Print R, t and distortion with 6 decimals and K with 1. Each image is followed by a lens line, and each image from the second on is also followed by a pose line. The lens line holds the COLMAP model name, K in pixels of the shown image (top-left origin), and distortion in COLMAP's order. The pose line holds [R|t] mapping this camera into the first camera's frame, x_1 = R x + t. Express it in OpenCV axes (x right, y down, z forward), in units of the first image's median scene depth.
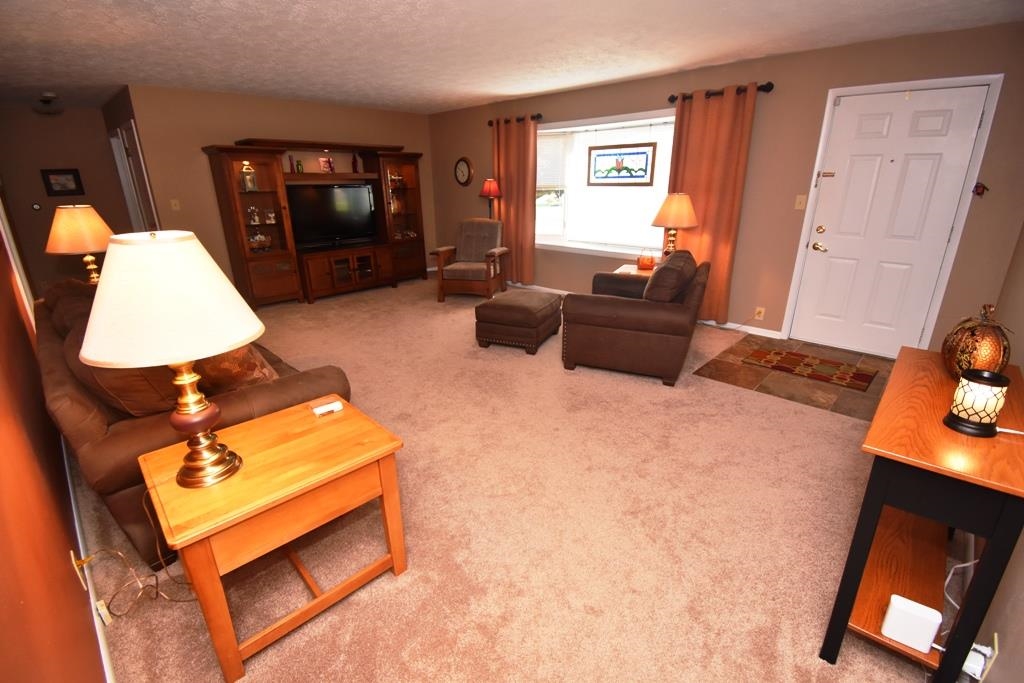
lens RADIAL K [[453.7, 0, 512.0], [0, 453.7, 341.5], [0, 0, 1]] dist [0.025113, -0.027077]
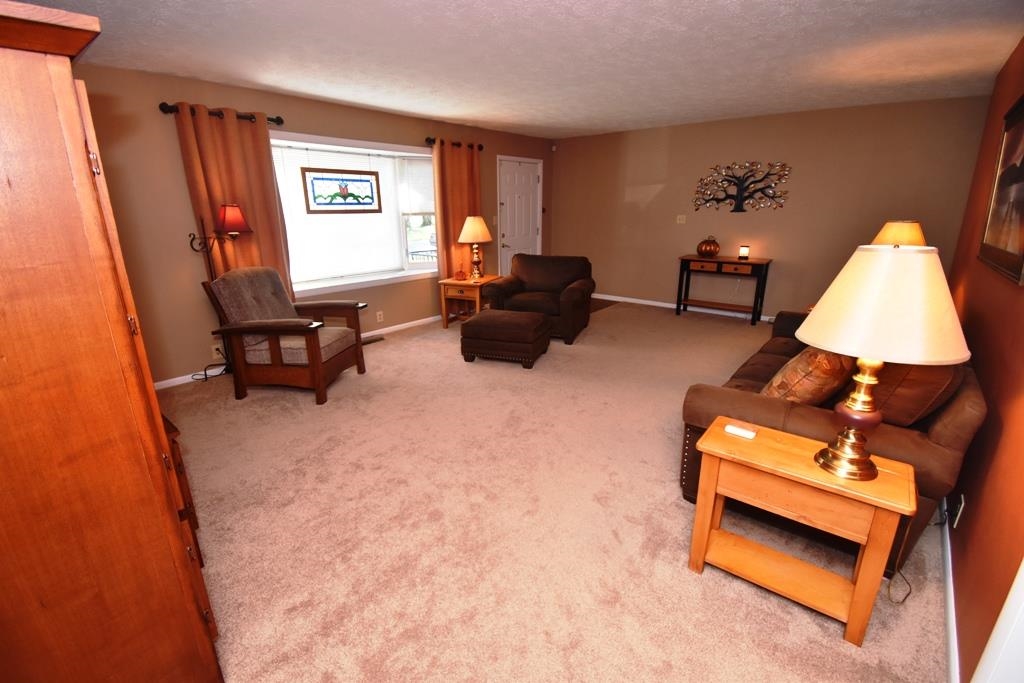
lens RADIAL K [[453.7, 0, 512.0], [0, 453.7, 341.5], [0, 0, 1]] dist [0.025113, -0.027077]
pose [[-0.074648, -0.279664, 0.957192, -0.775752], [0.338113, 0.895914, 0.288128, -0.266042], [-0.938140, 0.345147, 0.027680, 0.763290]]
